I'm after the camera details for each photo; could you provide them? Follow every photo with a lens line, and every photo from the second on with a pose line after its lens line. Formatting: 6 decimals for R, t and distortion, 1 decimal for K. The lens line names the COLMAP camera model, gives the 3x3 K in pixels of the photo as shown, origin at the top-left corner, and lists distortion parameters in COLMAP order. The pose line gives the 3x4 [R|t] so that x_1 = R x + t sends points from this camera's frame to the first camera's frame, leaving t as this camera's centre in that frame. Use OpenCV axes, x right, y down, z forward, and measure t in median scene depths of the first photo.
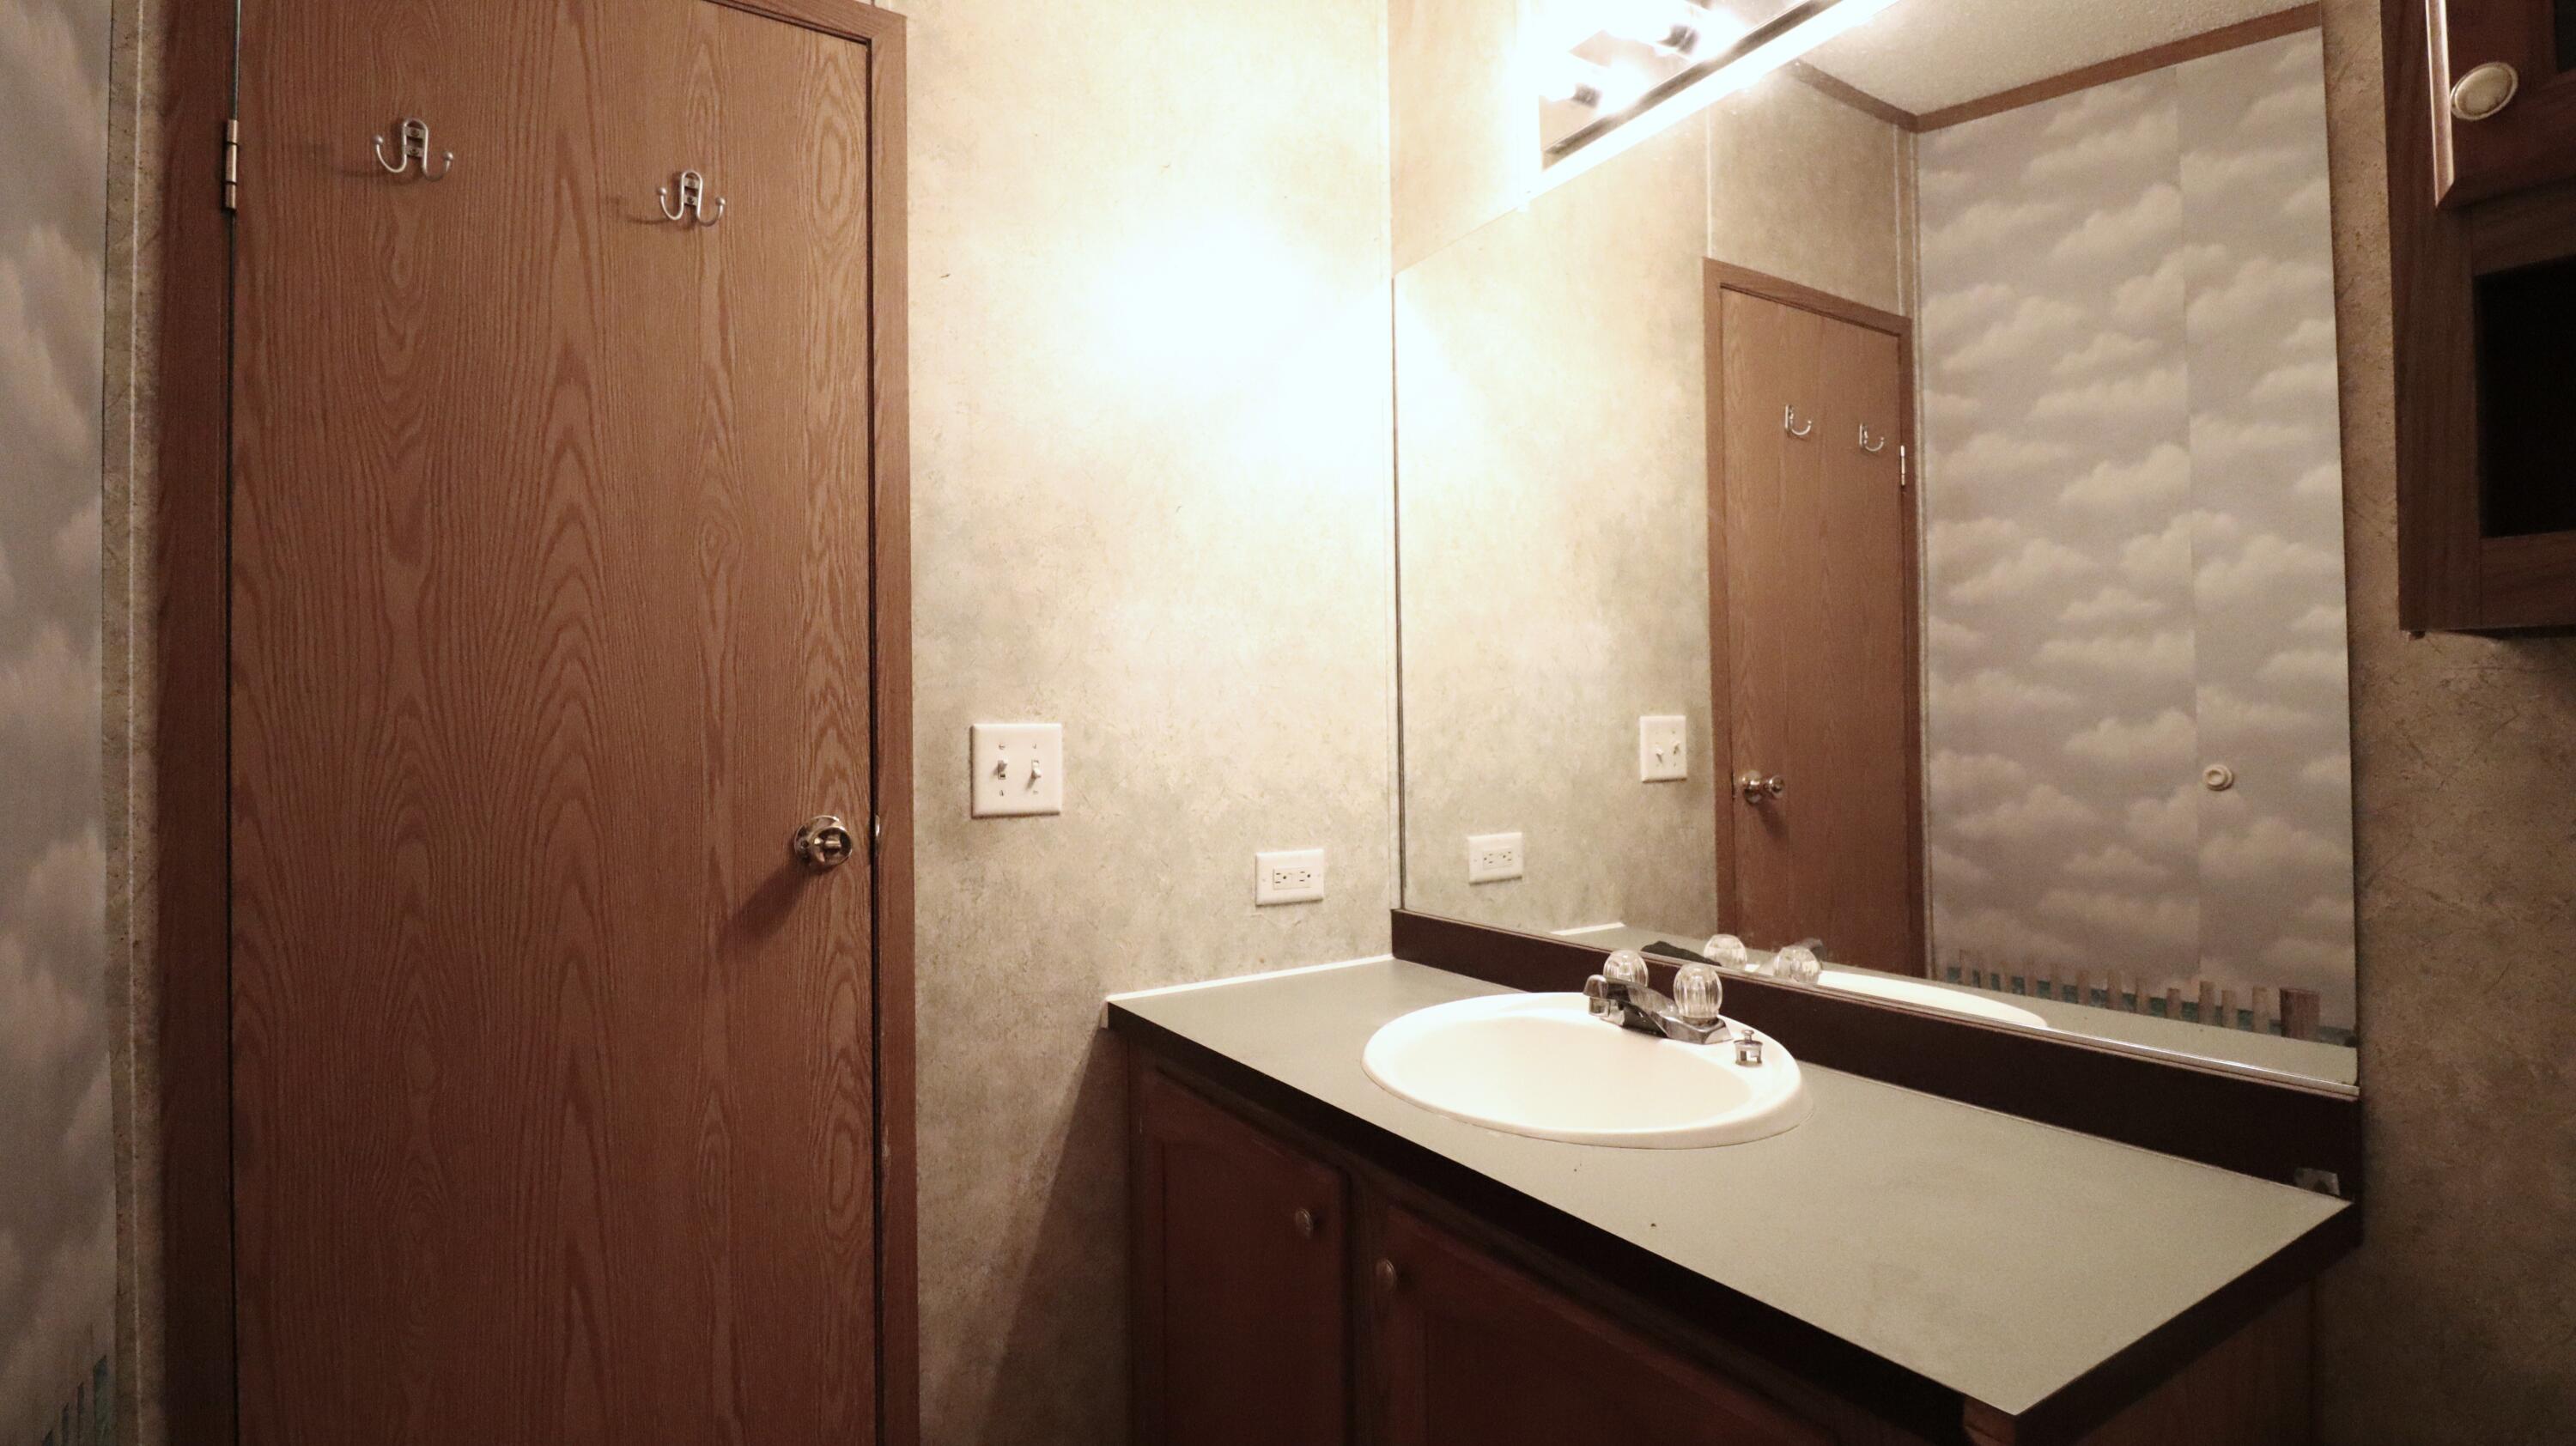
lens RADIAL K [[1201.2, 0, 1283.2], [0, 1201.2, 712.1], [0, 0, 1]] dist [0.001441, -0.013950]
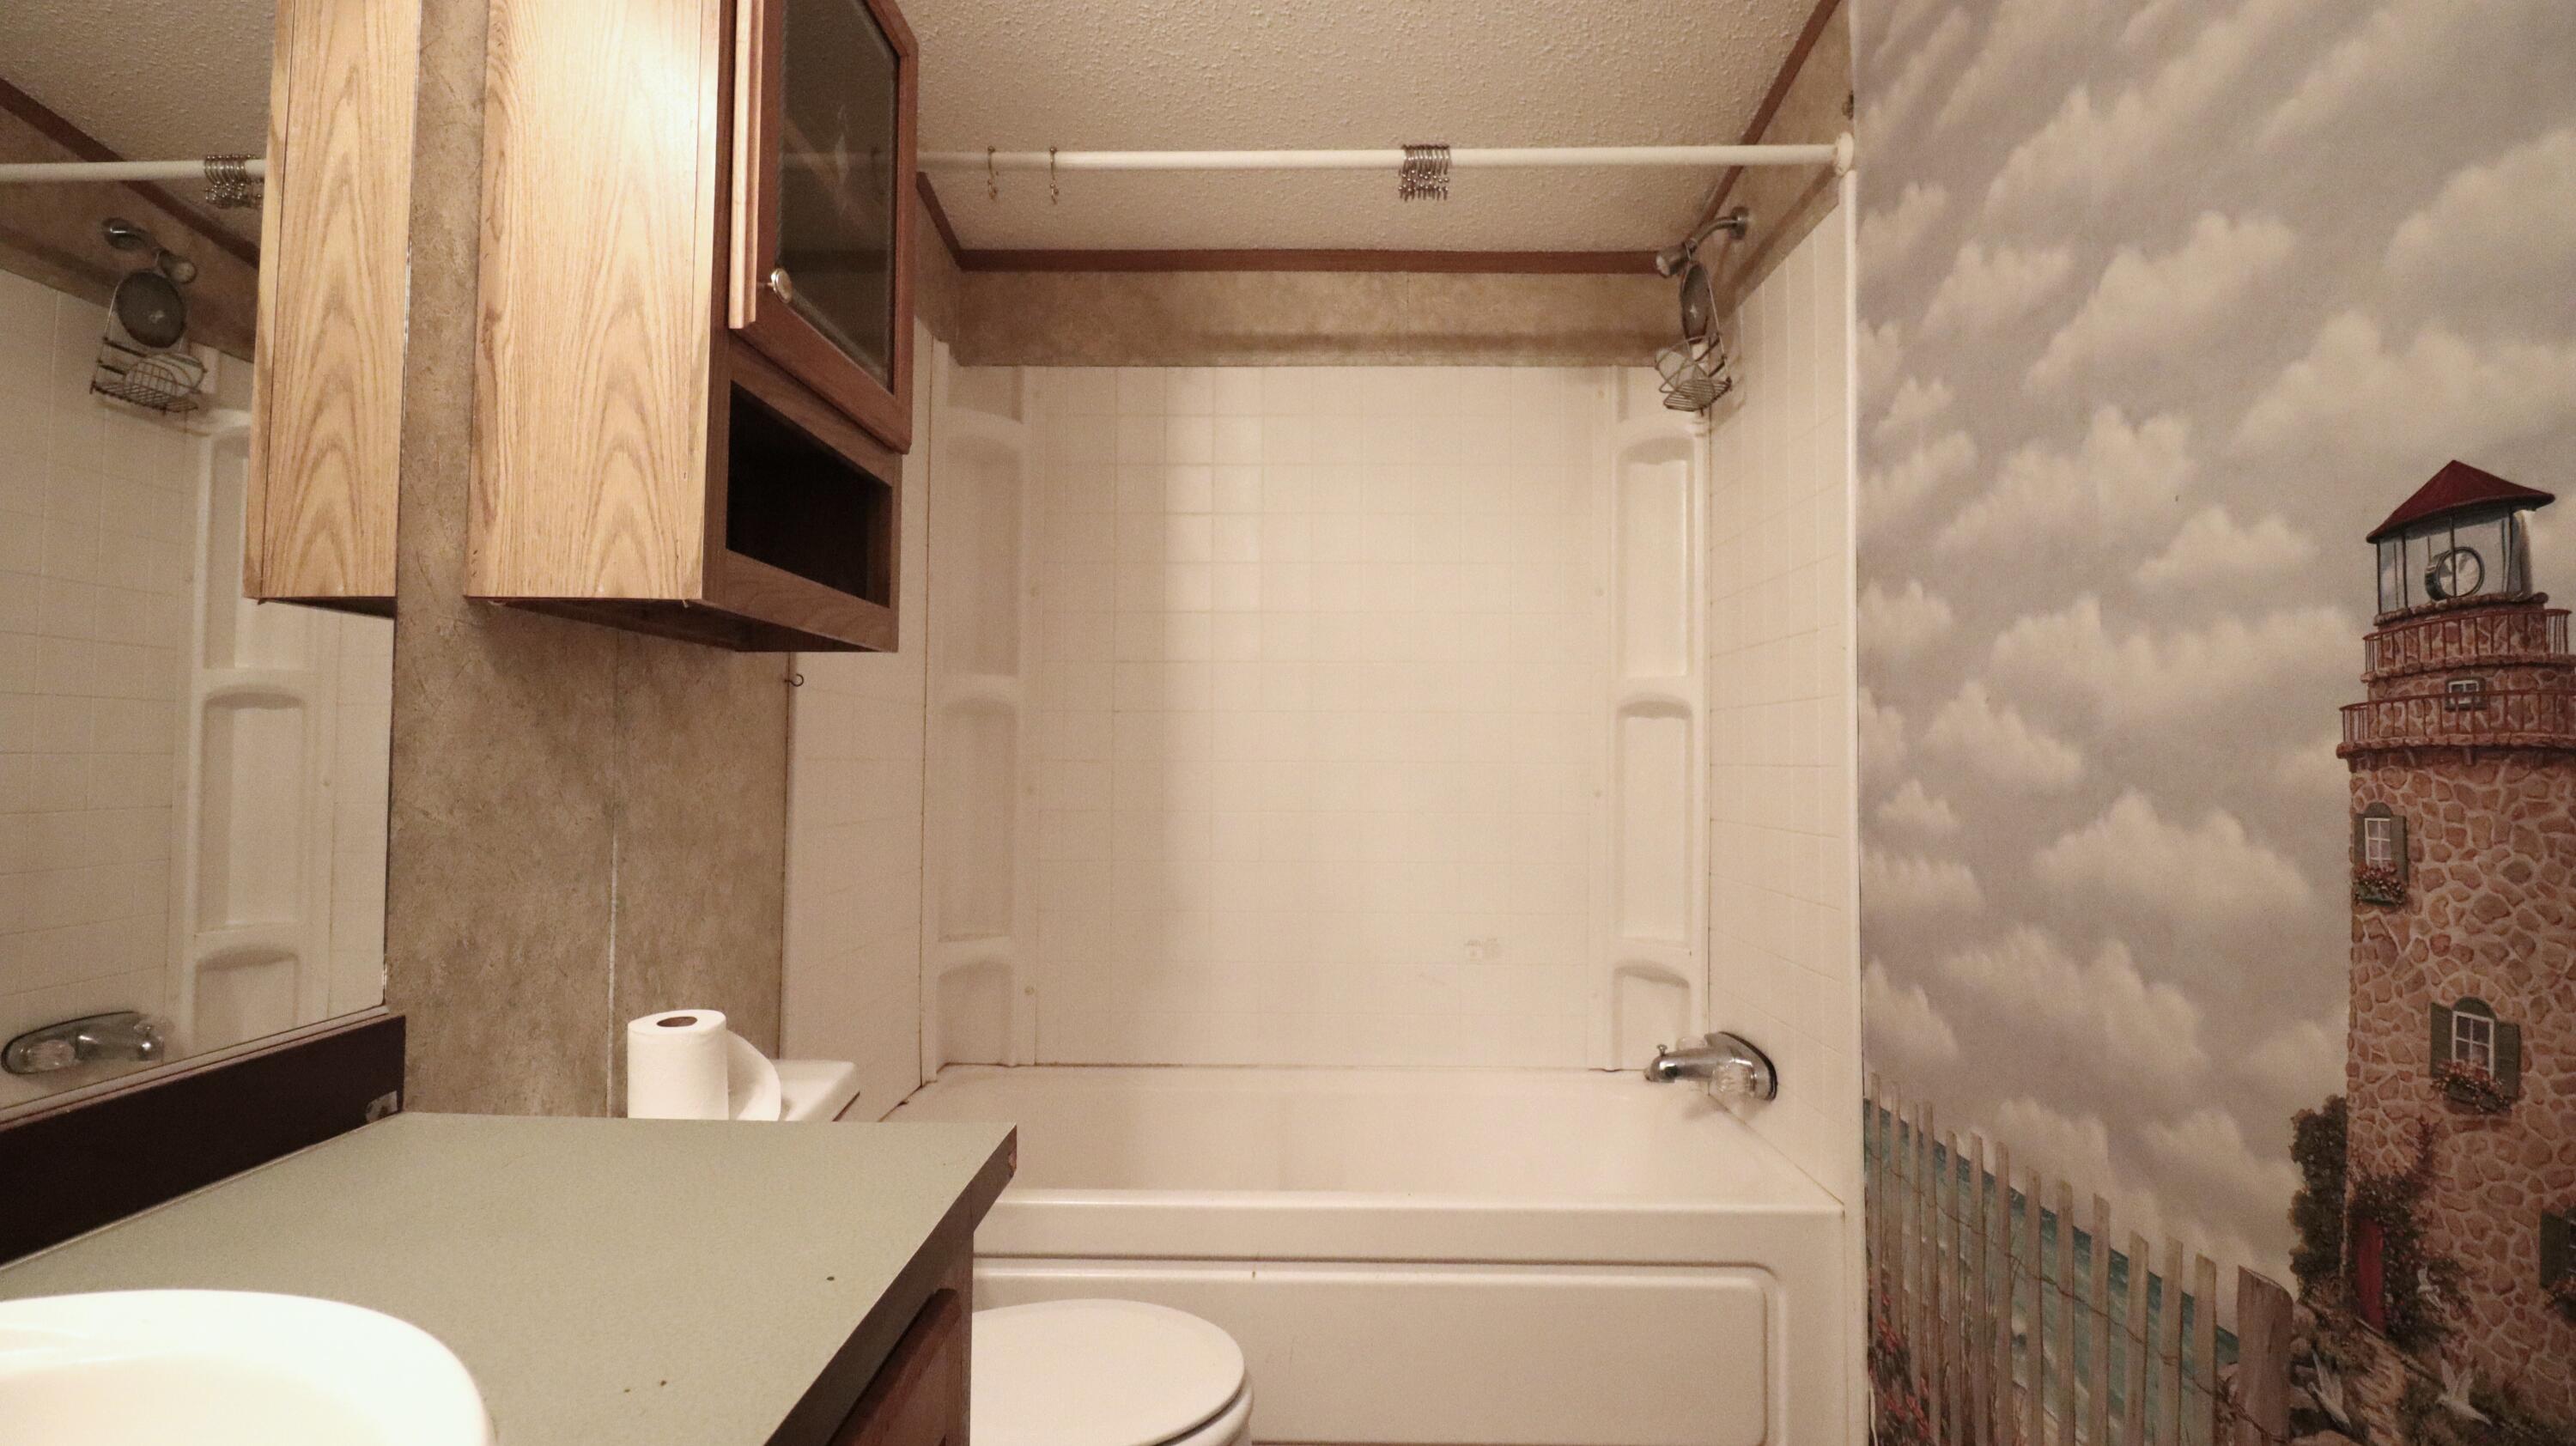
lens RADIAL K [[1201.2, 0, 1283.2], [0, 1201.2, 712.1], [0, 0, 1]] dist [0.001441, -0.013950]
pose [[-0.839811, 0.025439, 0.542282, -0.358024], [-0.002675, 0.998695, -0.050993, 0.116410], [-0.542872, -0.044275, -0.838648, 1.554086]]
